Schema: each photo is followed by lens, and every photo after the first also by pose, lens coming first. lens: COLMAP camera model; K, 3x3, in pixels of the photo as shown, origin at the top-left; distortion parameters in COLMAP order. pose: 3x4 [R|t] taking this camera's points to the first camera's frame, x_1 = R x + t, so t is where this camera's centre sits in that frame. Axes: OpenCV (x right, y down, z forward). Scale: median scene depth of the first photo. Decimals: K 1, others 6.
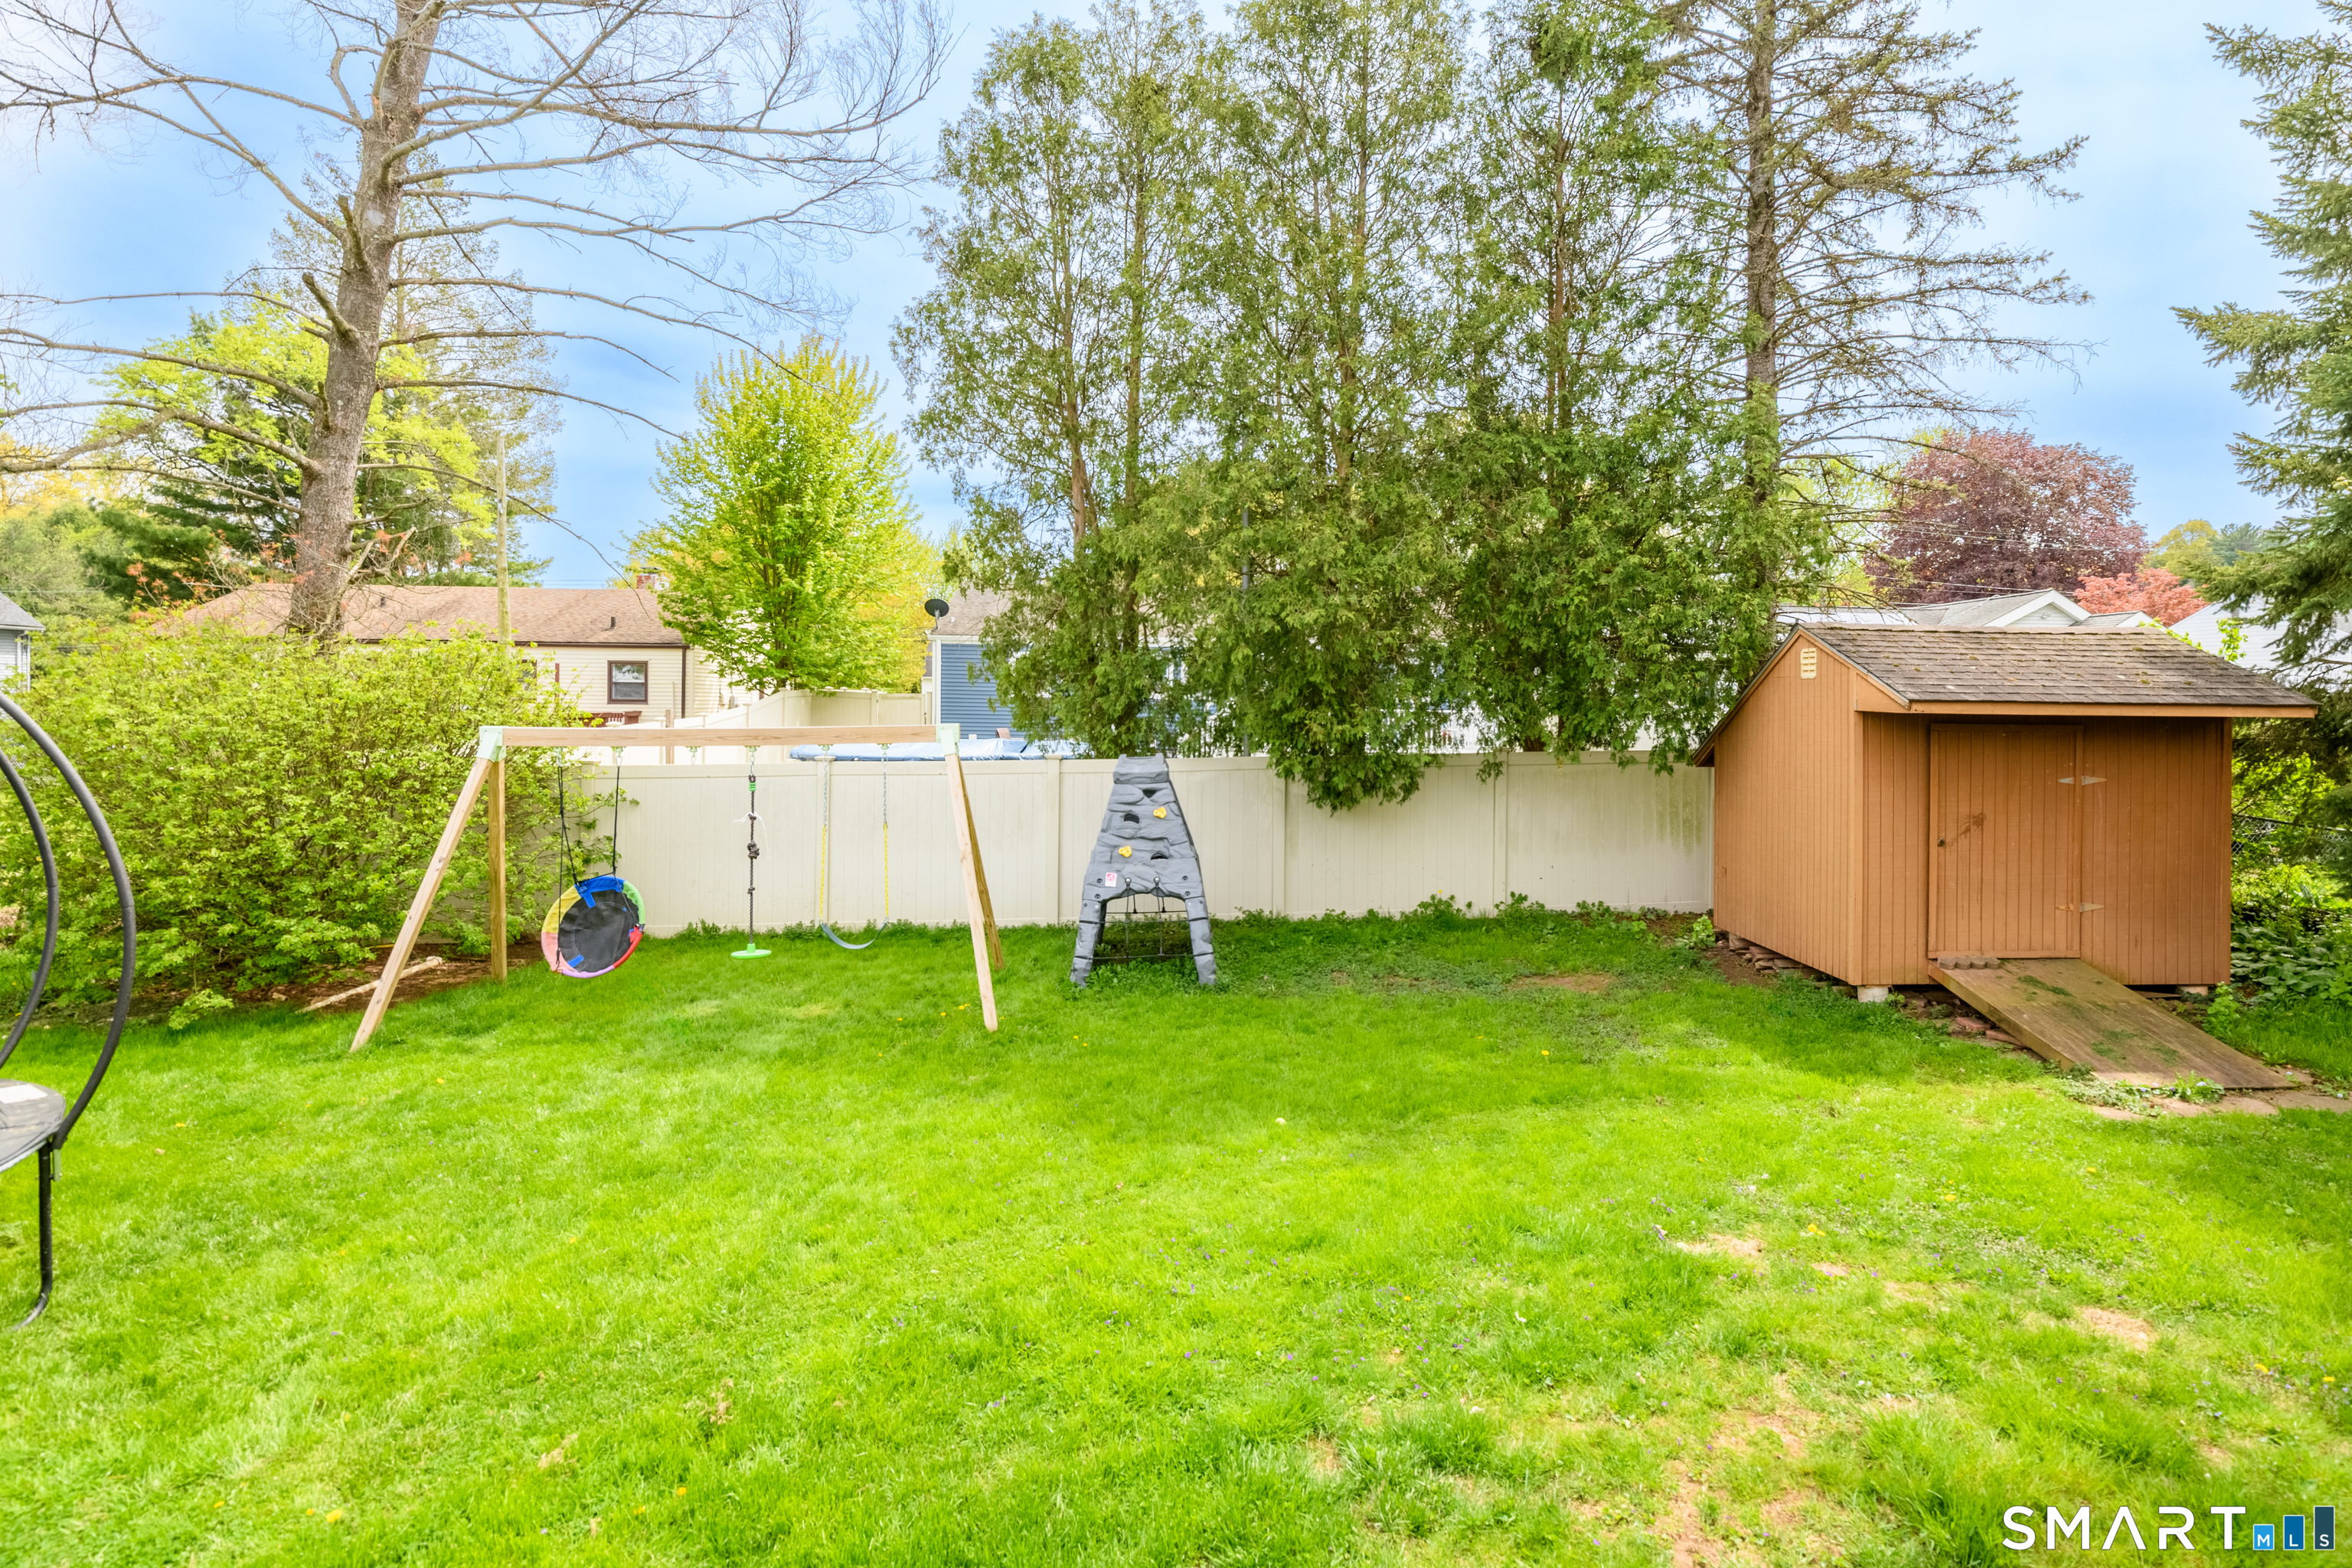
lens RADIAL K [[1159.2, 0, 1244.3], [0, 1159.2, 699.8], [0, 0, 1]] dist [-0.016574, -0.001361]
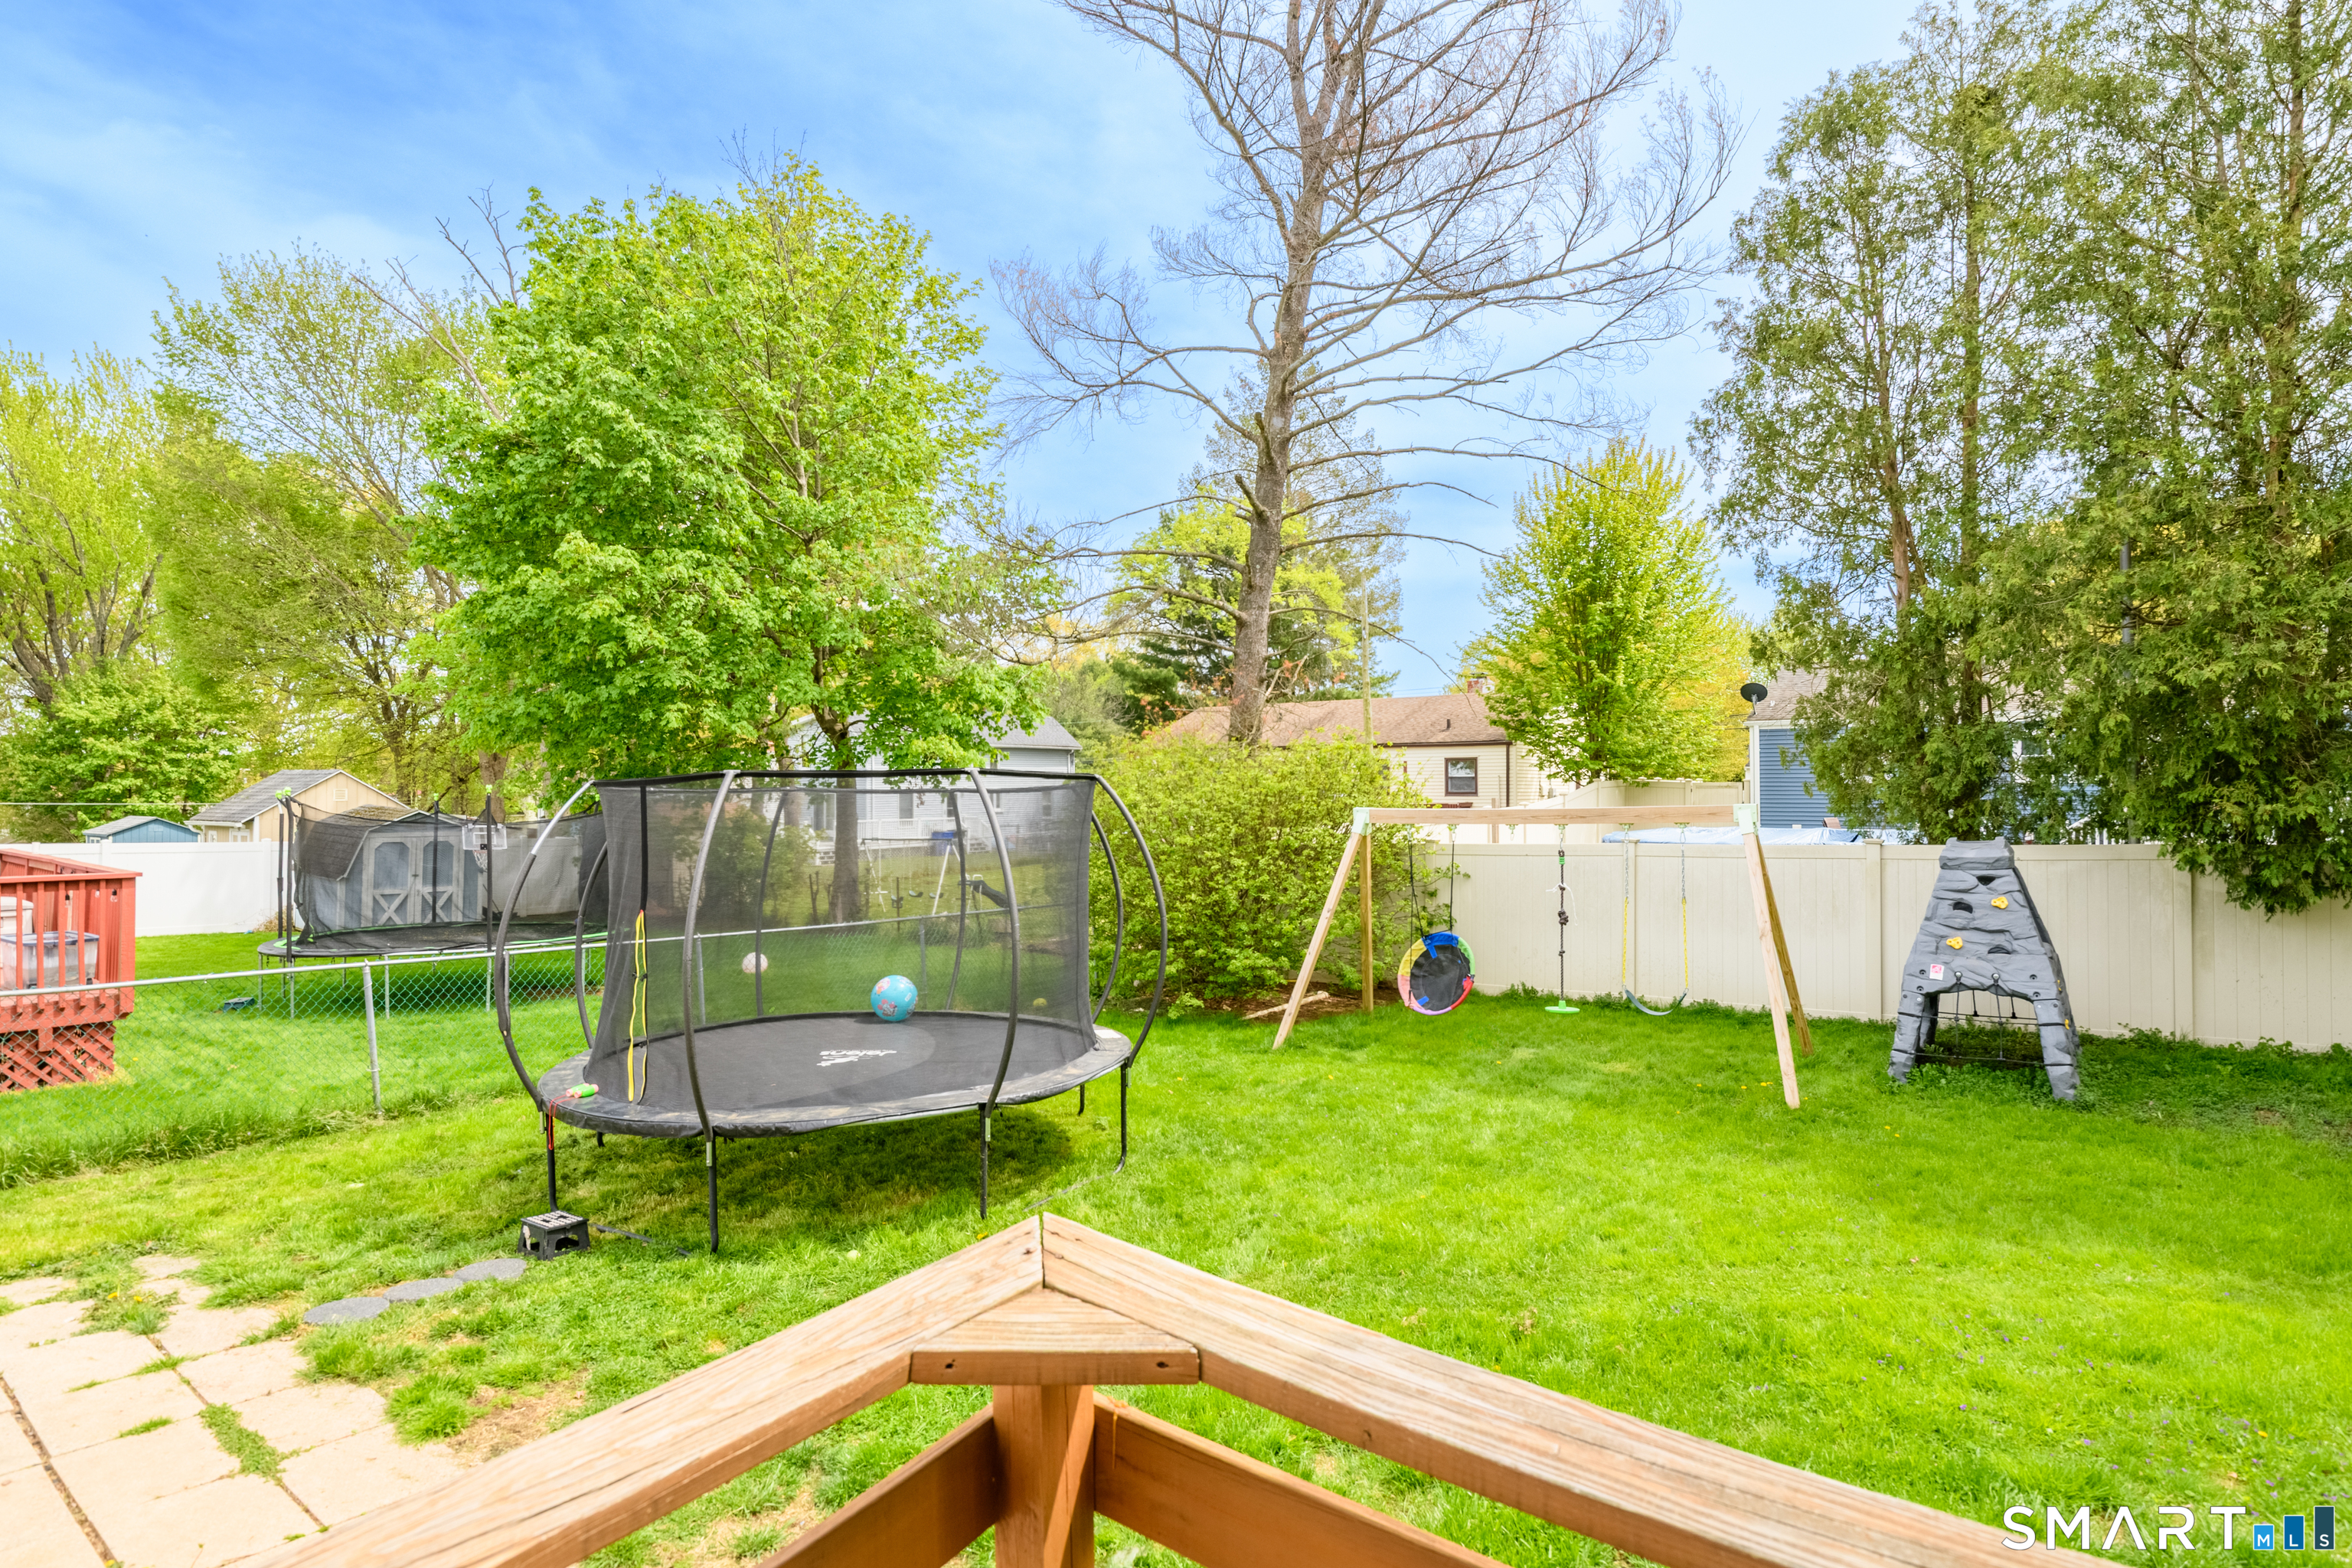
lens RADIAL K [[1185.7, 0, 1176.0], [0, 1185.7, 784.0], [0, 0, 1]] dist [-0.002132, -0.000680]
pose [[0.746644, -0.014850, -0.665058, 0.057730], [0.007885, 0.999878, -0.013475, 0.011988], [0.665177, 0.004817, 0.746670, -0.103739]]
